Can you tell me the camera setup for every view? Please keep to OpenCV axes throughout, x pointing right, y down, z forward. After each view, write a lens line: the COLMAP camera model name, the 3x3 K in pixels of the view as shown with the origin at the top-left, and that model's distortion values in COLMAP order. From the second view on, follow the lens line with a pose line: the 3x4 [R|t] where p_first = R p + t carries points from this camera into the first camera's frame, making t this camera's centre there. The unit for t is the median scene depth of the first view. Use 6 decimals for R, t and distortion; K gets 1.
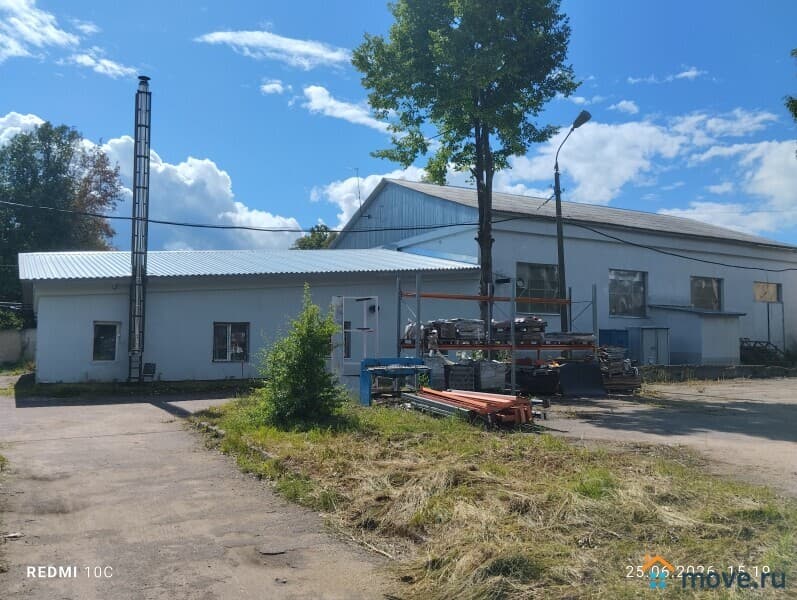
lens RADIAL K [[697.6, 0, 398.5], [0, 697.6, 300.0], [0, 0, 1]] dist [0.082920, -0.143161]
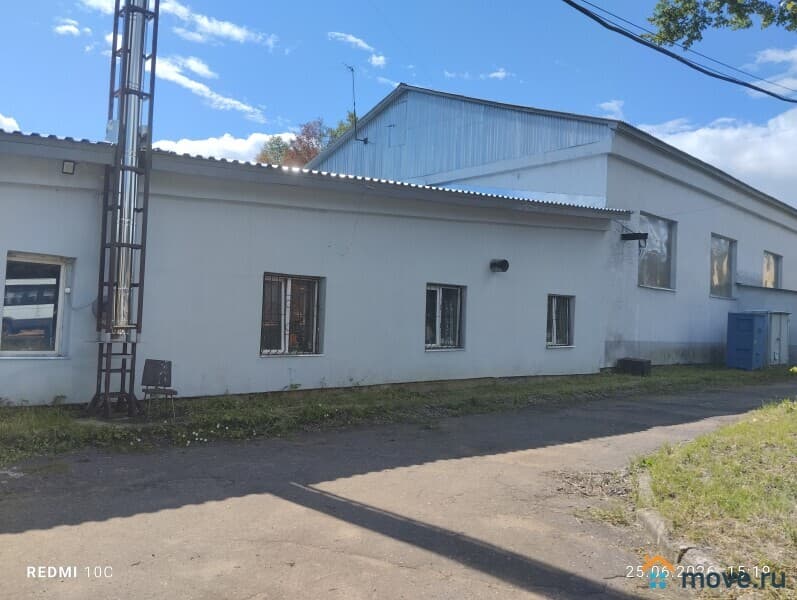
lens RADIAL K [[676.8, 0, 392.5], [0, 676.8, 301.8], [0, 0, 1]] dist [0.083437, -0.171723]
pose [[0.961851, 0.038429, 0.270863, -0.237886], [-0.048850, 0.998299, 0.031834, 0.025518], [-0.269179, -0.043851, 0.962091, 0.414610]]
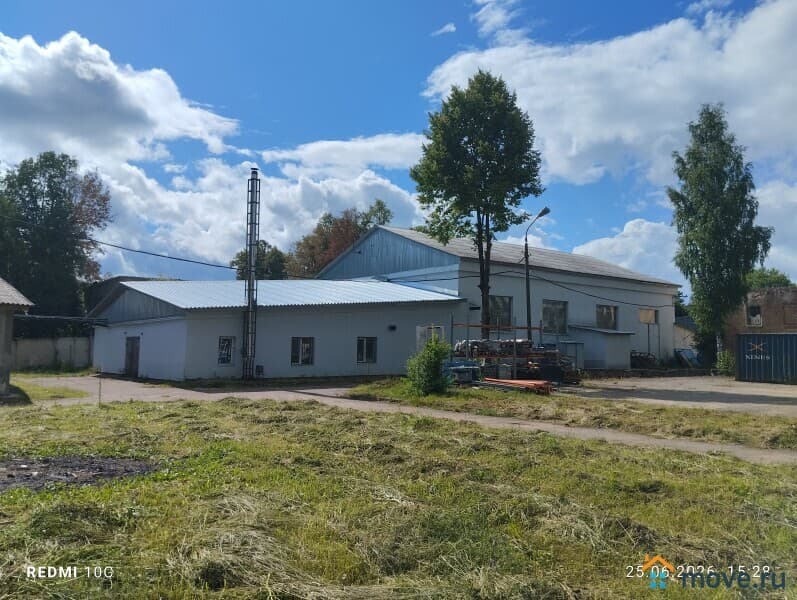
lens RADIAL K [[735.2, 0, 398.5], [0, 735.2, 300.0], [0, 0, 1]] dist [0.125966, -0.000493]
pose [[0.985240, 0.018109, 0.170220, -0.239927], [-0.017315, 0.999831, -0.006151, -0.030594], [-0.170302, 0.003113, 0.985387, -0.407968]]
